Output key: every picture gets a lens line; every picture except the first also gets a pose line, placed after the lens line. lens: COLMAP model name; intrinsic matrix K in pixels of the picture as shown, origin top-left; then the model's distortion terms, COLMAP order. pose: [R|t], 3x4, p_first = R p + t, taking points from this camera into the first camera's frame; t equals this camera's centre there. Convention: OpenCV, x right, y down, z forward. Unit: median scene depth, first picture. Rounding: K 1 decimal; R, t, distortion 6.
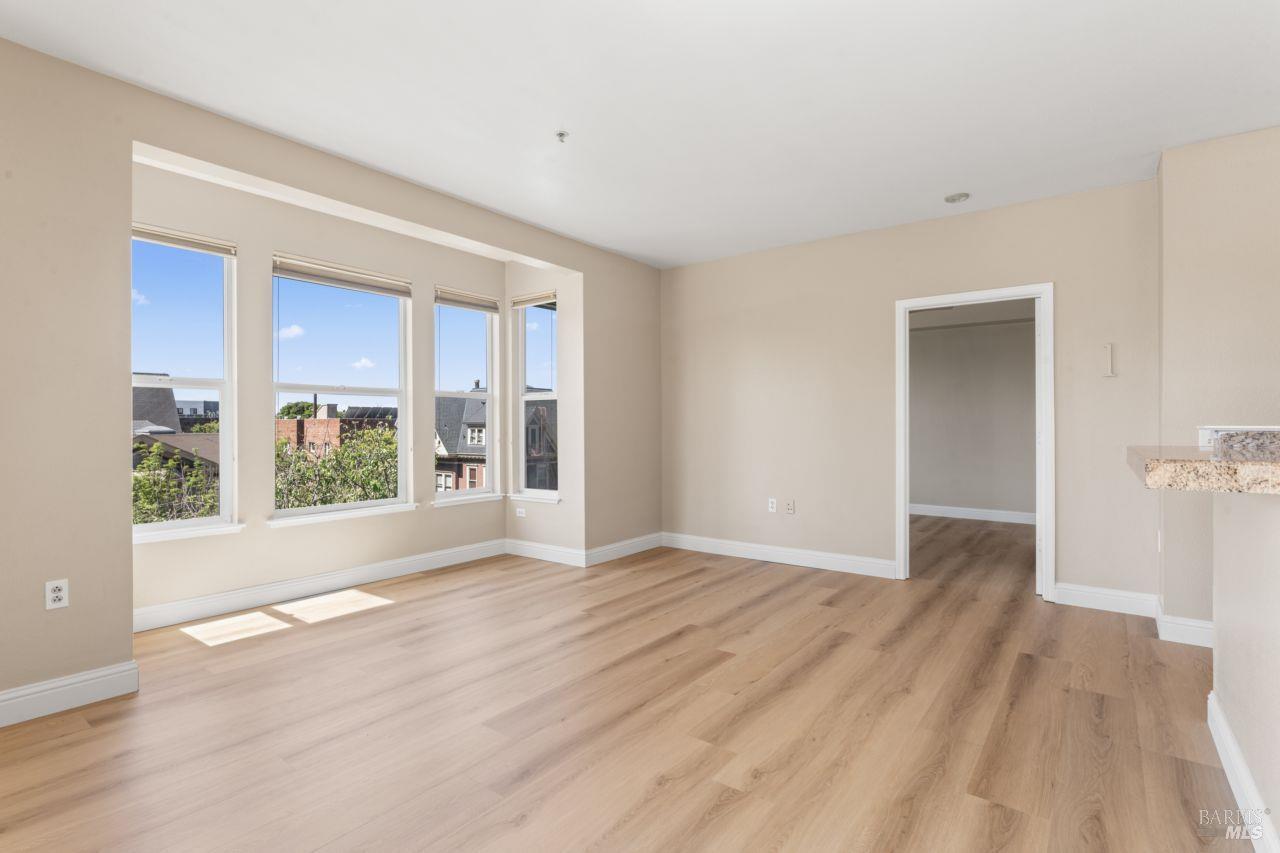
lens RADIAL K [[619.8, 0, 636.8], [0, 619.8, 424.3], [0, 0, 1]] dist [-0.004457, 0.000041]
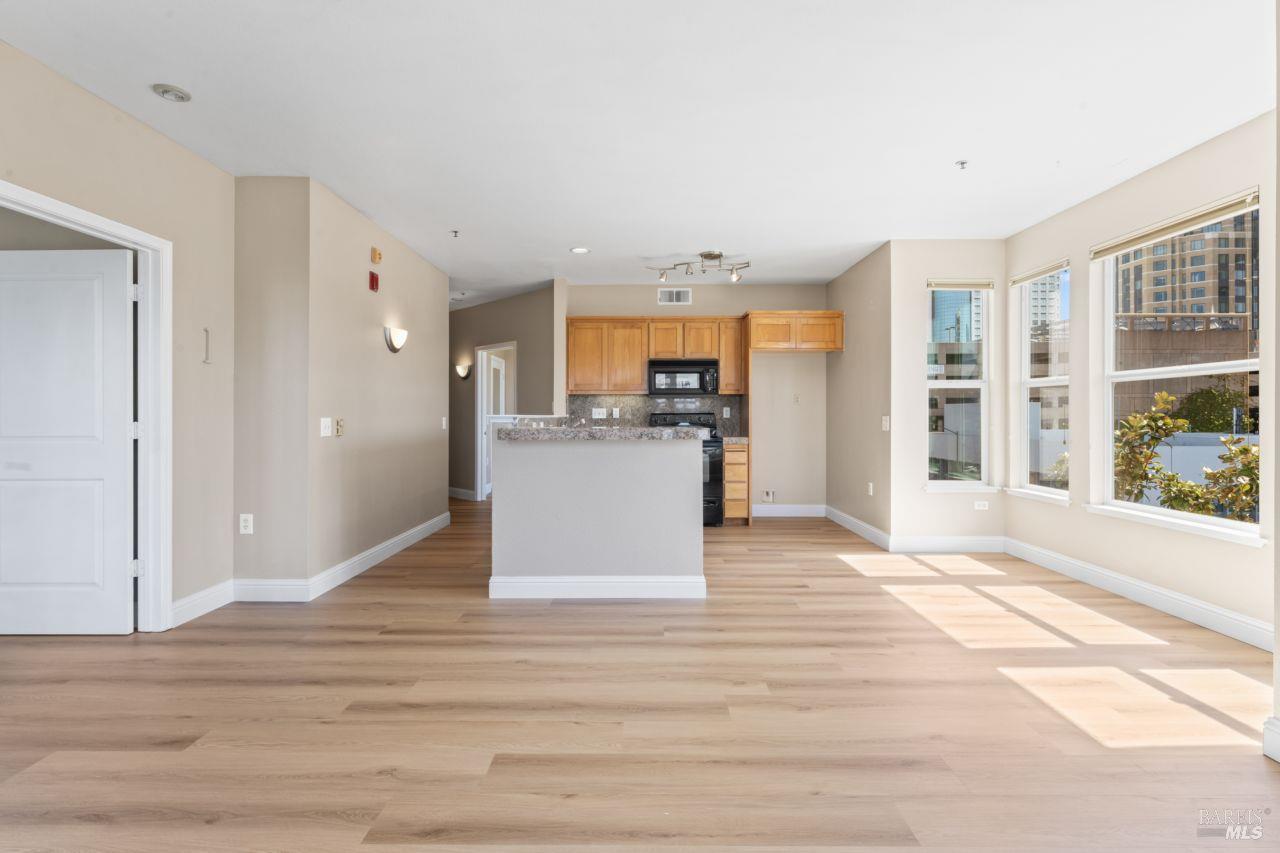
lens RADIAL K [[619.8, 0, 637.3], [0, 619.8, 414.8], [0, 0, 1]] dist [-0.004457, 0.000041]
pose [[-0.599862, 0.001088, 0.800103, -0.428401], [0.000437, 0.999999, -0.001032, 0.002208], [-0.800103, -0.000269, -0.599862, 1.164279]]
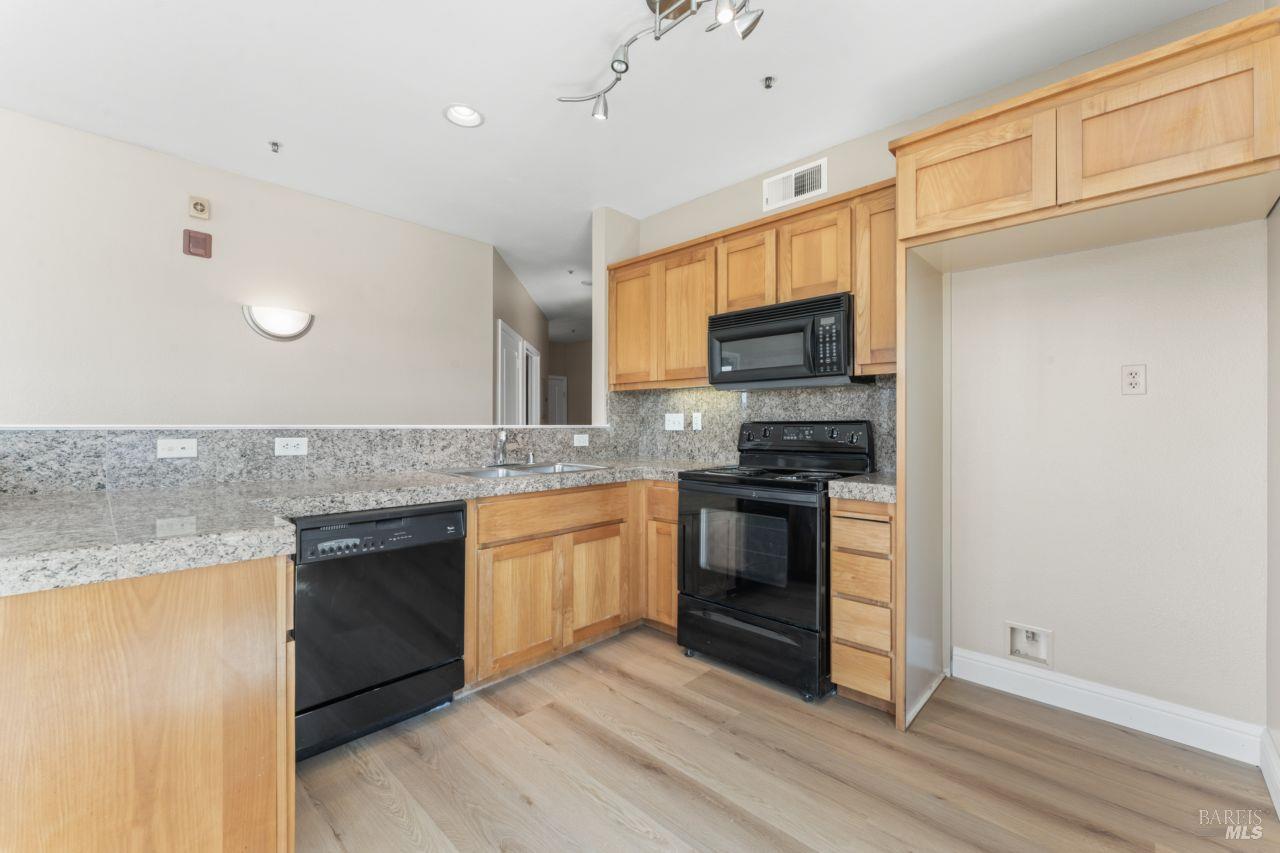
lens RADIAL K [[520.7, 0, 637.7], [0, 520.7, 424.5], [0, 0, 1]] dist [-0.007906, 0.001992]
pose [[0.115748, 0.000146, 0.993279, 0.267494], [-0.002158, 0.999998, 0.000105, 0.000711], [-0.993276, -0.002156, 0.115748, -0.016475]]
